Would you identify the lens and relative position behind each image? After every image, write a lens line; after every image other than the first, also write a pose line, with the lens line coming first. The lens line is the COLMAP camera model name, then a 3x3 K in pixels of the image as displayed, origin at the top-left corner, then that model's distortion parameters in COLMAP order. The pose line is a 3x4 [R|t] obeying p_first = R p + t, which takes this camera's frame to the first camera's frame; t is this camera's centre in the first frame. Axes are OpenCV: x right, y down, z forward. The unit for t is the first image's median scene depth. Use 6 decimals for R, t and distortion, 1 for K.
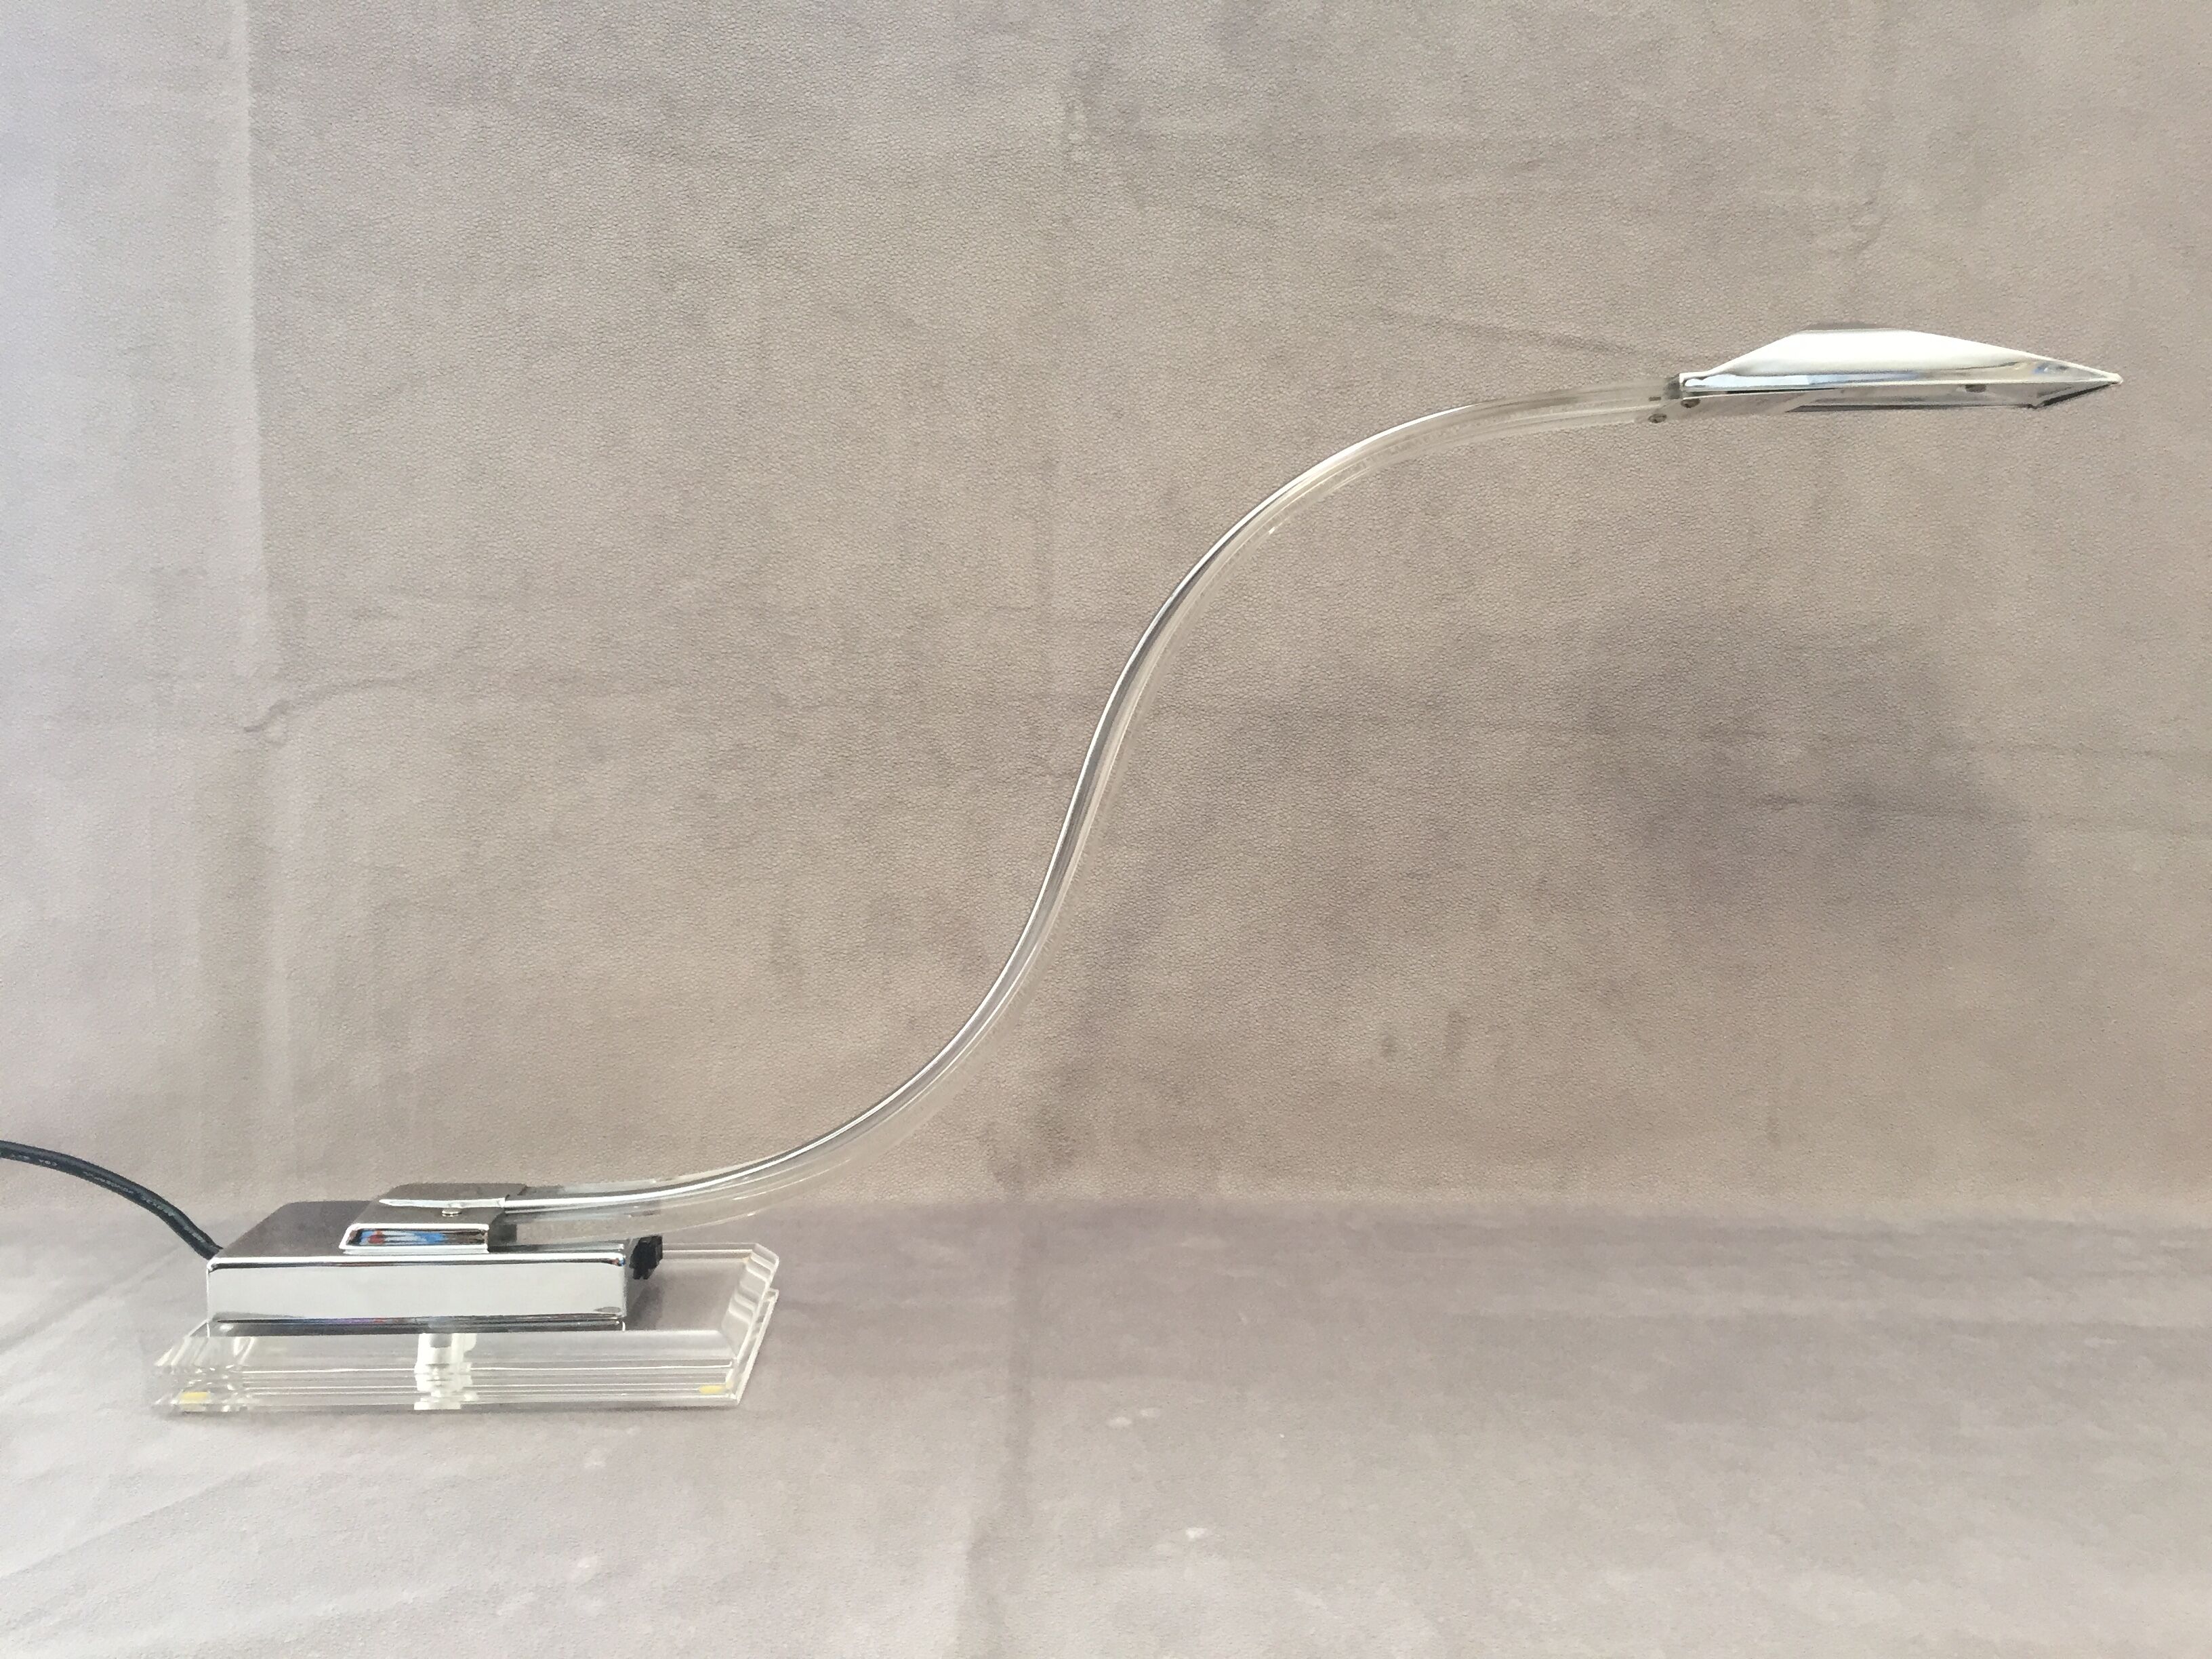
lens RADIAL K [[1930.6, 0, 1114.3], [0, 1930.6, 829.8], [0, 0, 1]] dist [0.082050, -0.113788]
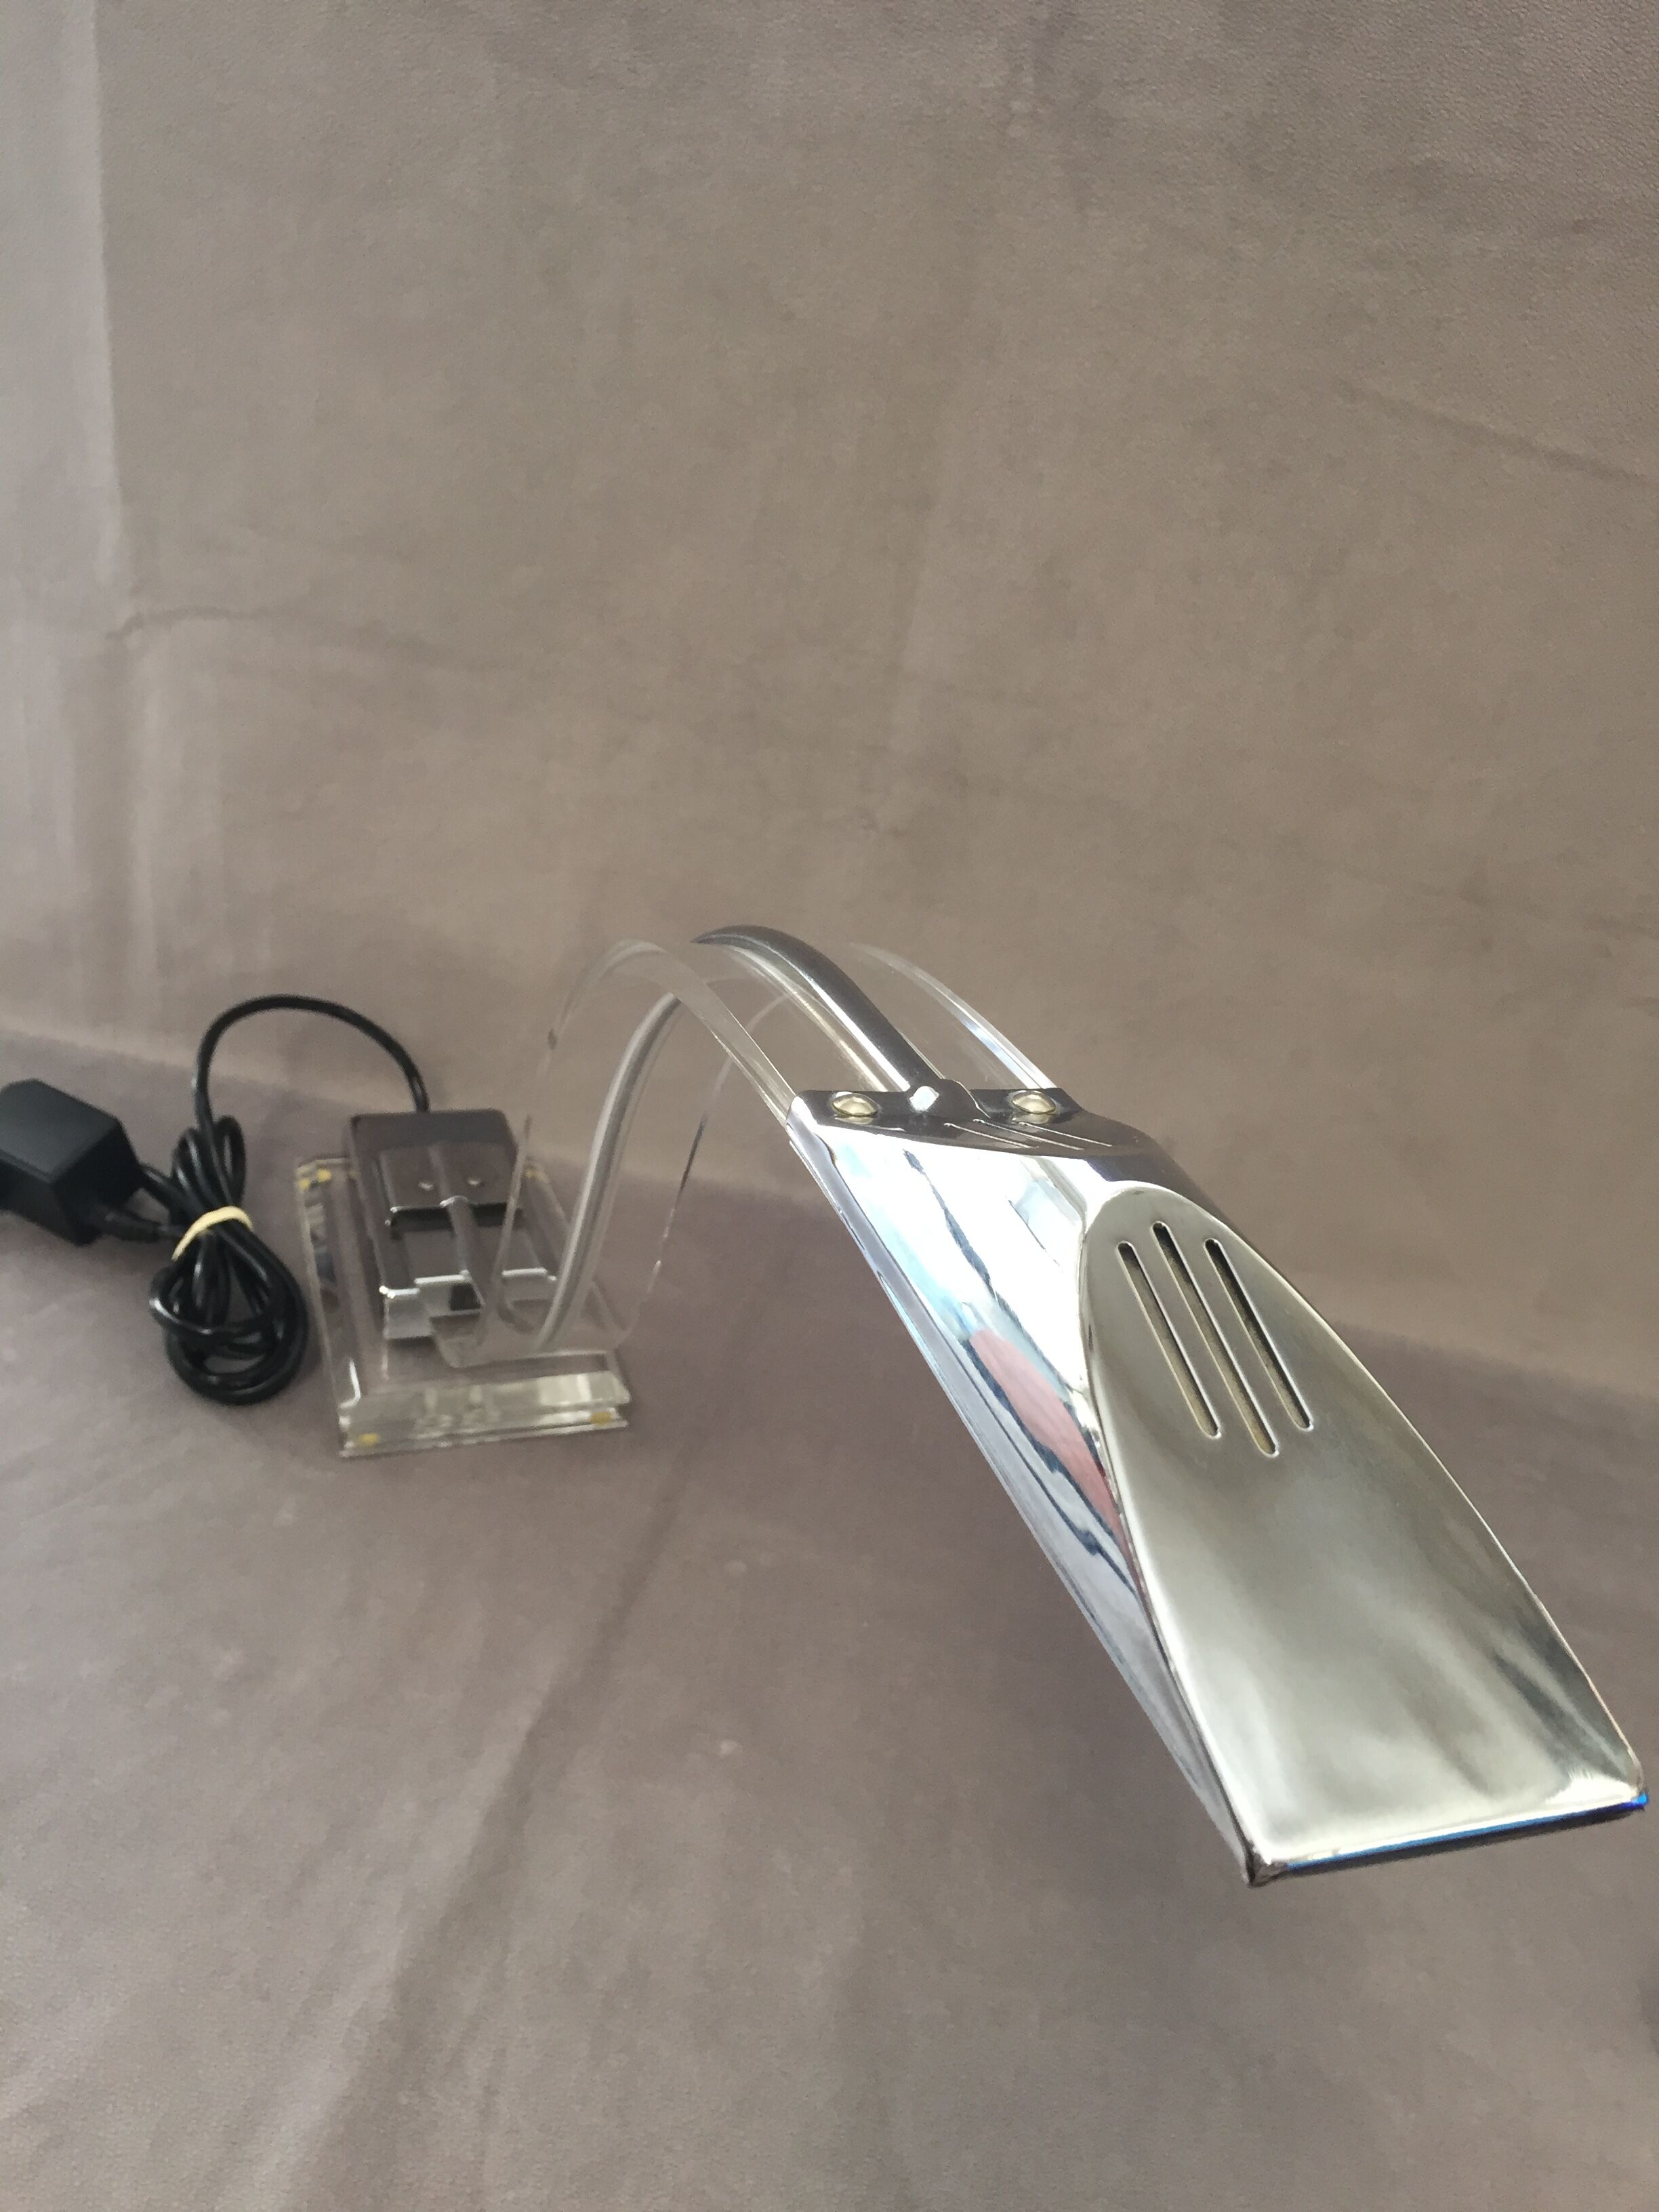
lens RADIAL K [[1930.6, 0, 836.4], [0, 1930.6, 1111.9], [0, 0, 1]] dist [0.082050, -0.113788]
pose [[0.962678, 0.230240, -0.142272, 0.120758], [-0.147463, 0.886989, 0.437614, -0.329857], [0.226950, -0.400301, 0.887836, 0.085263]]
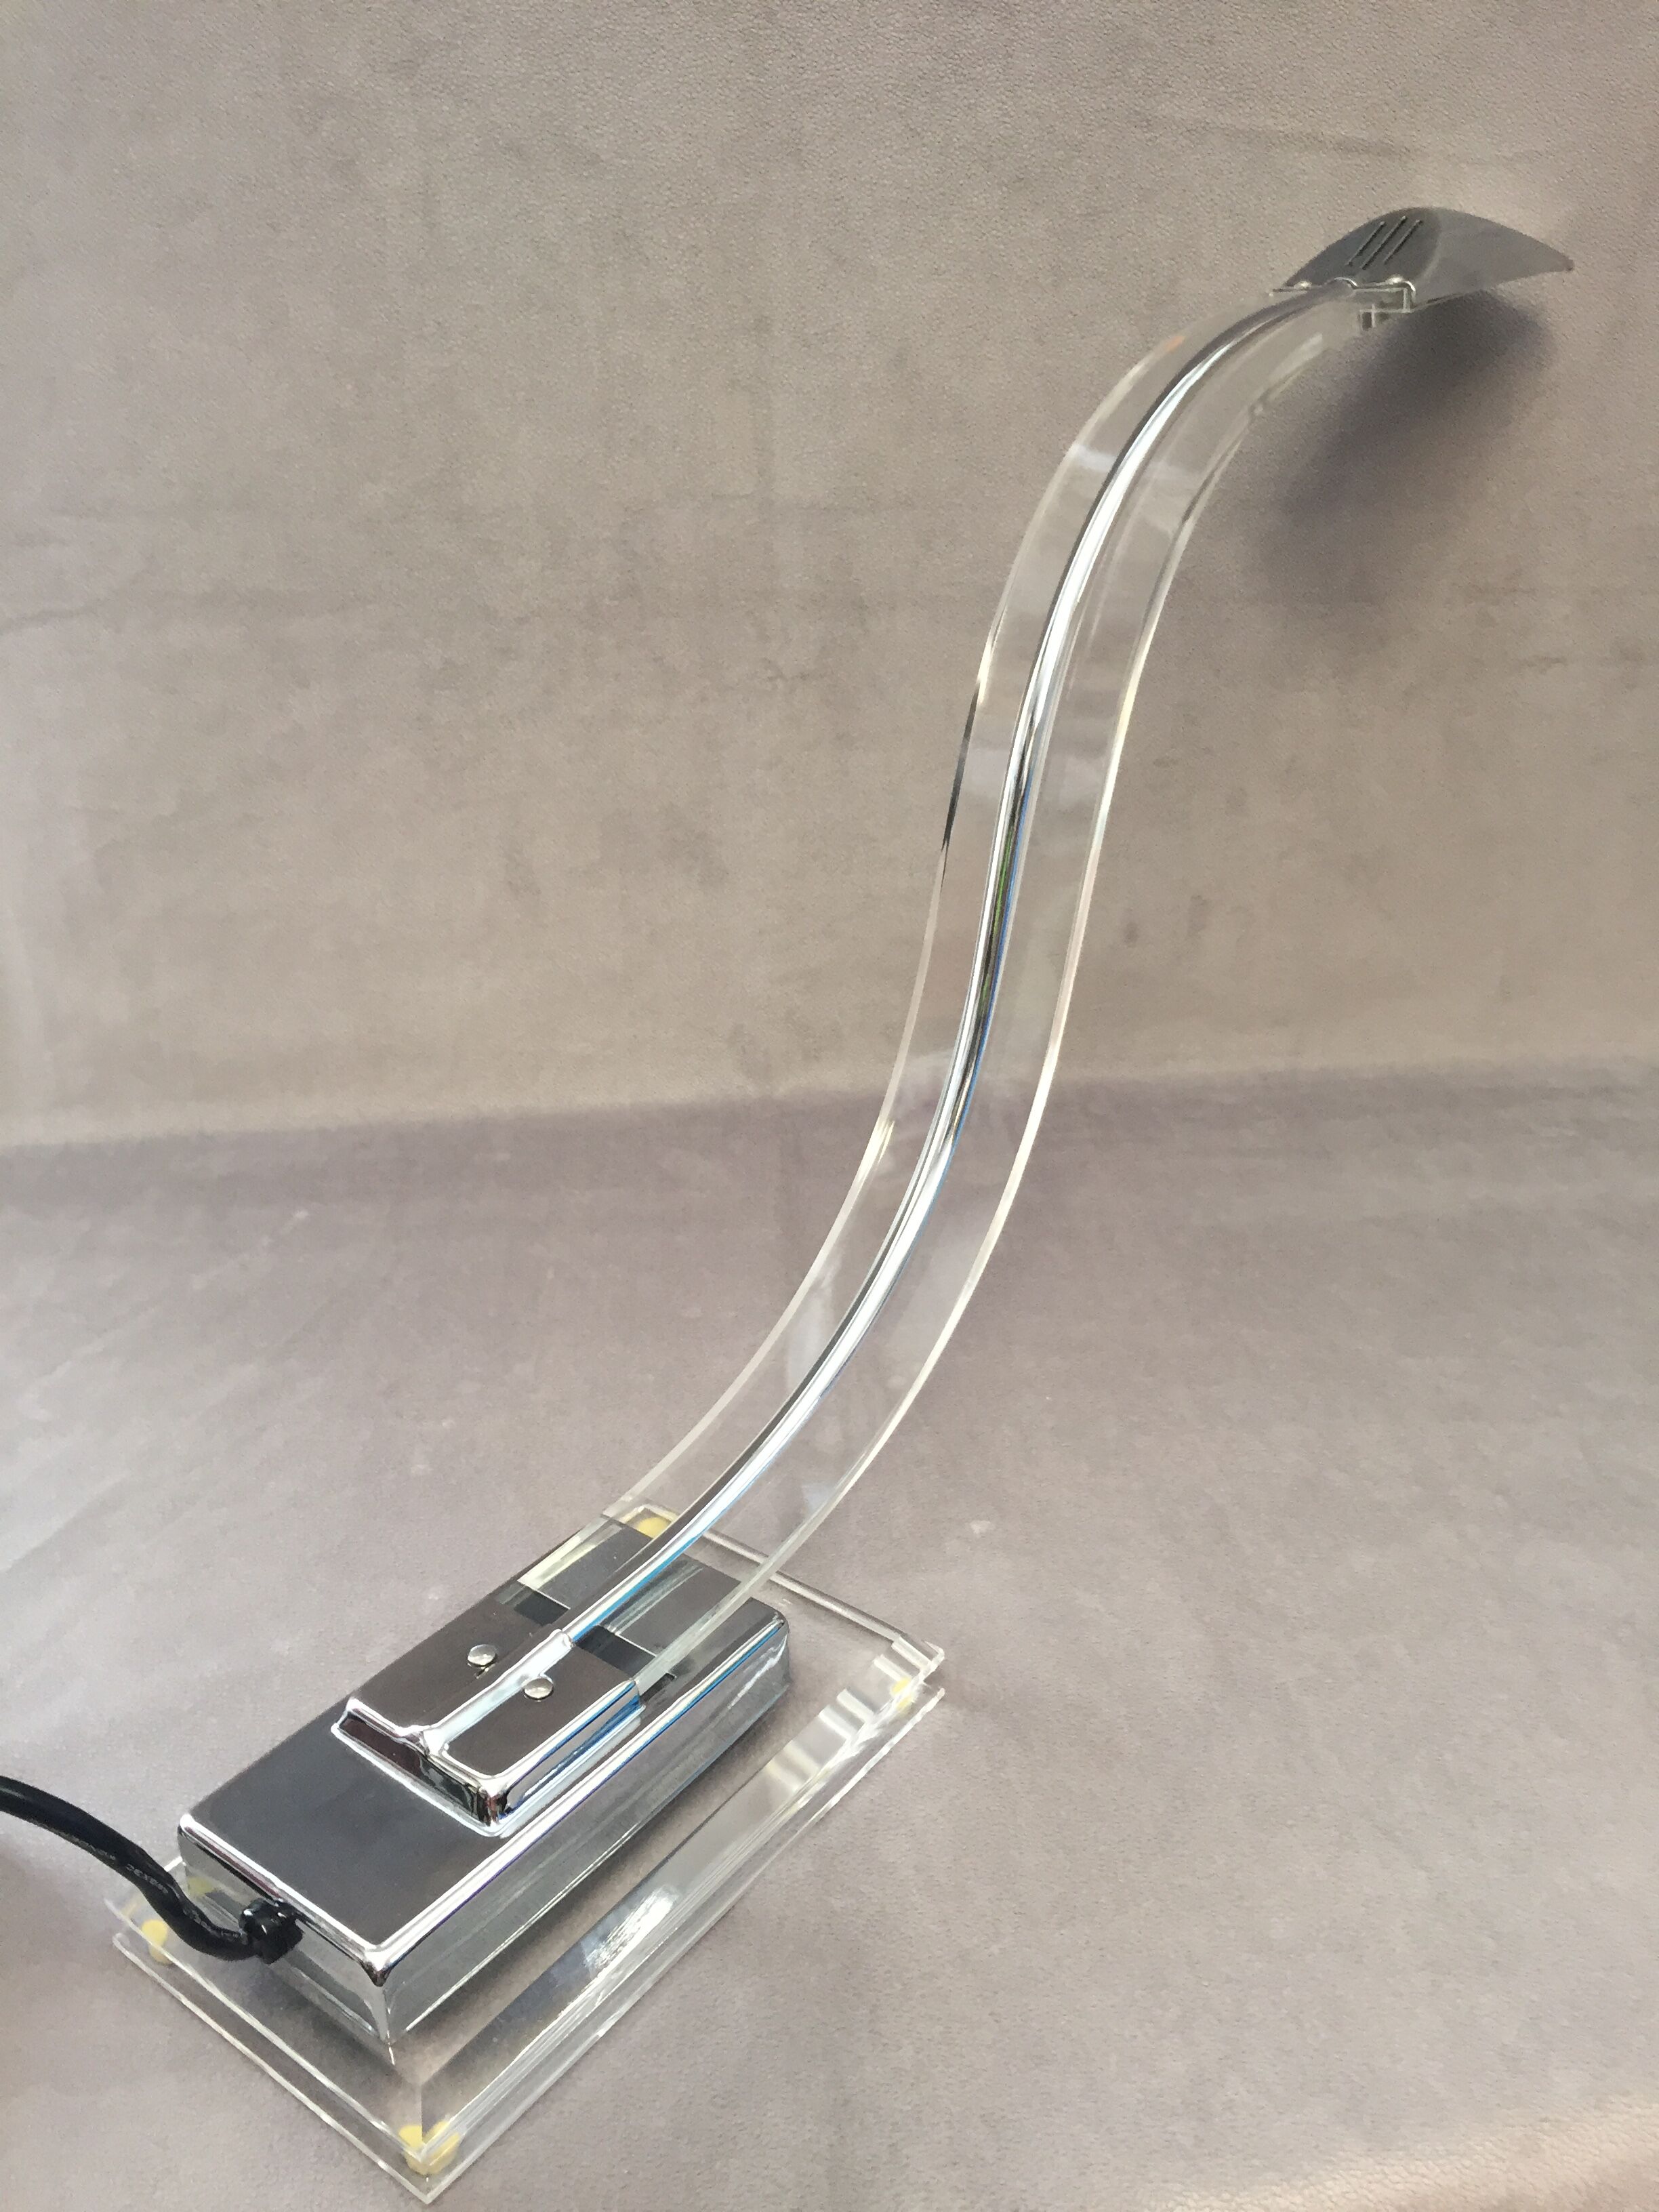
lens RADIAL K [[1930.6, 0, 836.4], [0, 1930.6, 1111.9], [0, 0, 1]] dist [0.082050, -0.113788]
pose [[0.998895, -0.045440, 0.011963, -0.027756], [0.038504, 0.937482, 0.345897, -0.160538], [-0.026933, -0.345055, 0.938196, 0.034495]]
